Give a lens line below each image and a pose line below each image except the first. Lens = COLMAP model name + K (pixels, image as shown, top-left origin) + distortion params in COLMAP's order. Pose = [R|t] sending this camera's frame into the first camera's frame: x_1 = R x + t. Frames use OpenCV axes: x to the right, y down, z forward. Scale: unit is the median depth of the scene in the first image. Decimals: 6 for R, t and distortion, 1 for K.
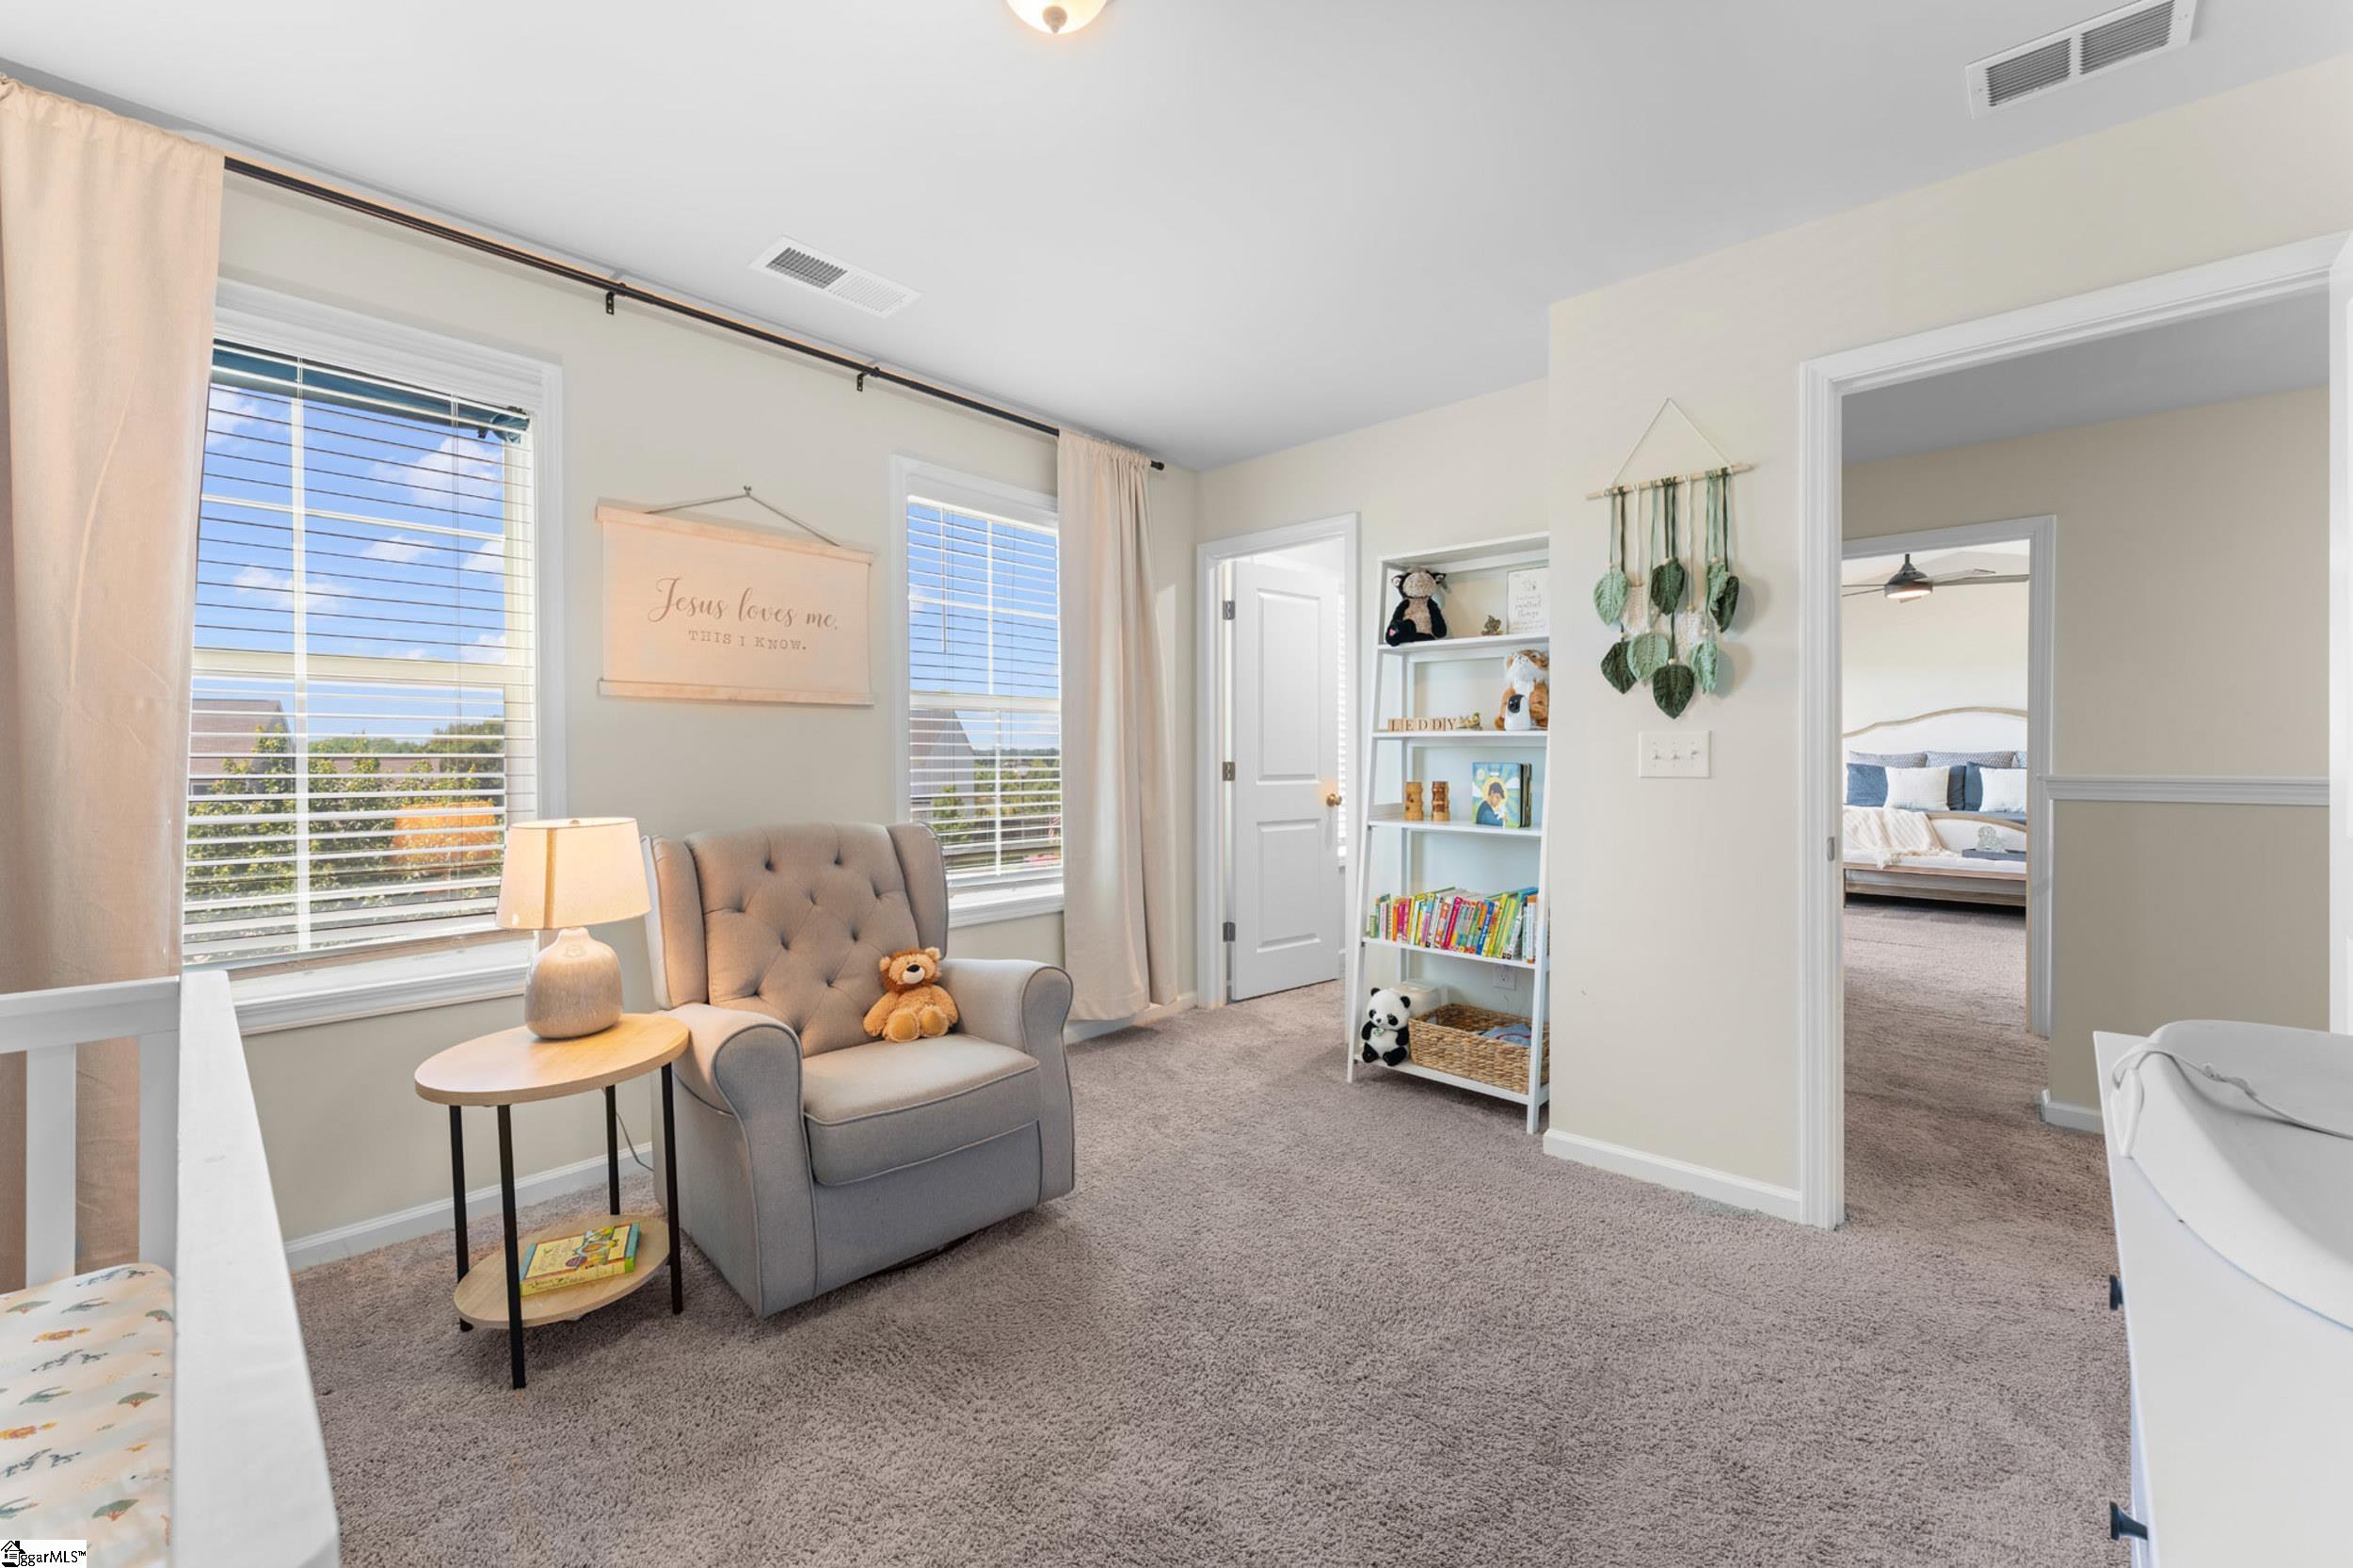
lens RADIAL K [[951.6, 0, 1166.8], [0, 951.6, 780.3], [0, 0, 1]] dist [-0.001802, -0.000398]
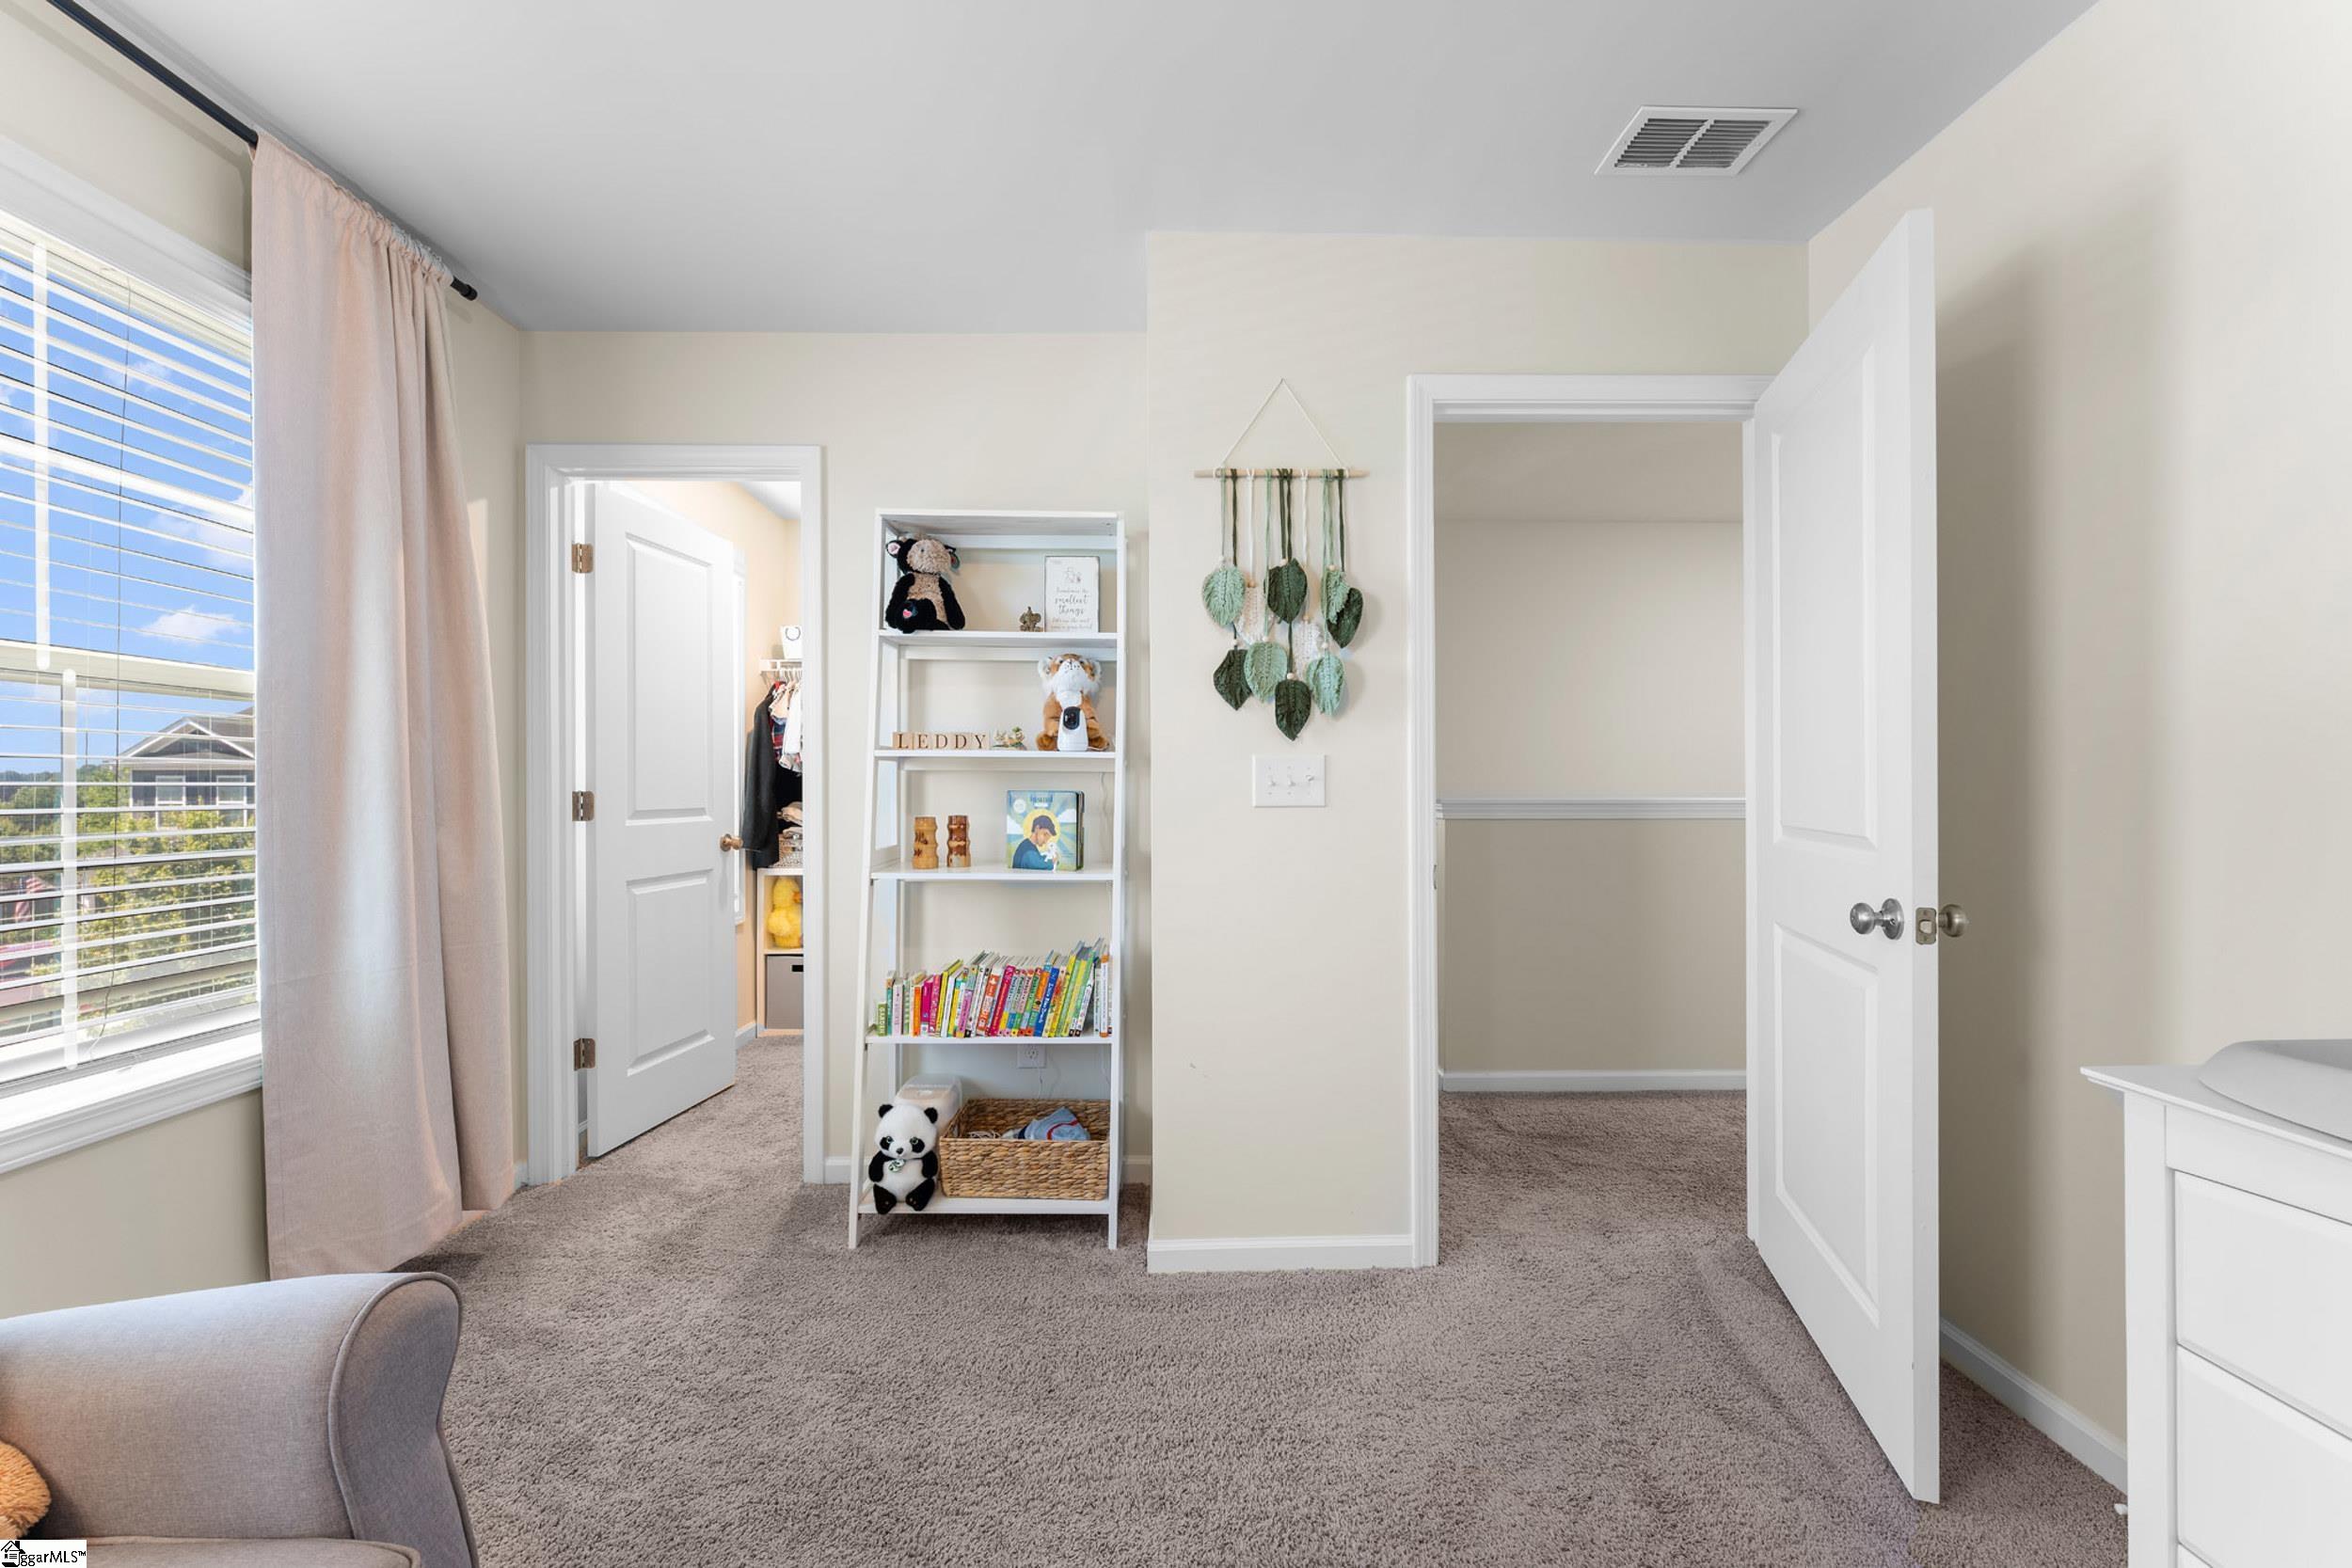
lens RADIAL K [[950.1, 0, 1177.3], [0, 950.1, 790.4], [0, 0, 1]] dist [0.001225, -0.000116]
pose [[0.719783, -0.004250, 0.694186, -0.124480], [0.017630, 0.999771, -0.012160, -0.006957], [-0.693976, 0.020991, 0.719693, 0.337212]]
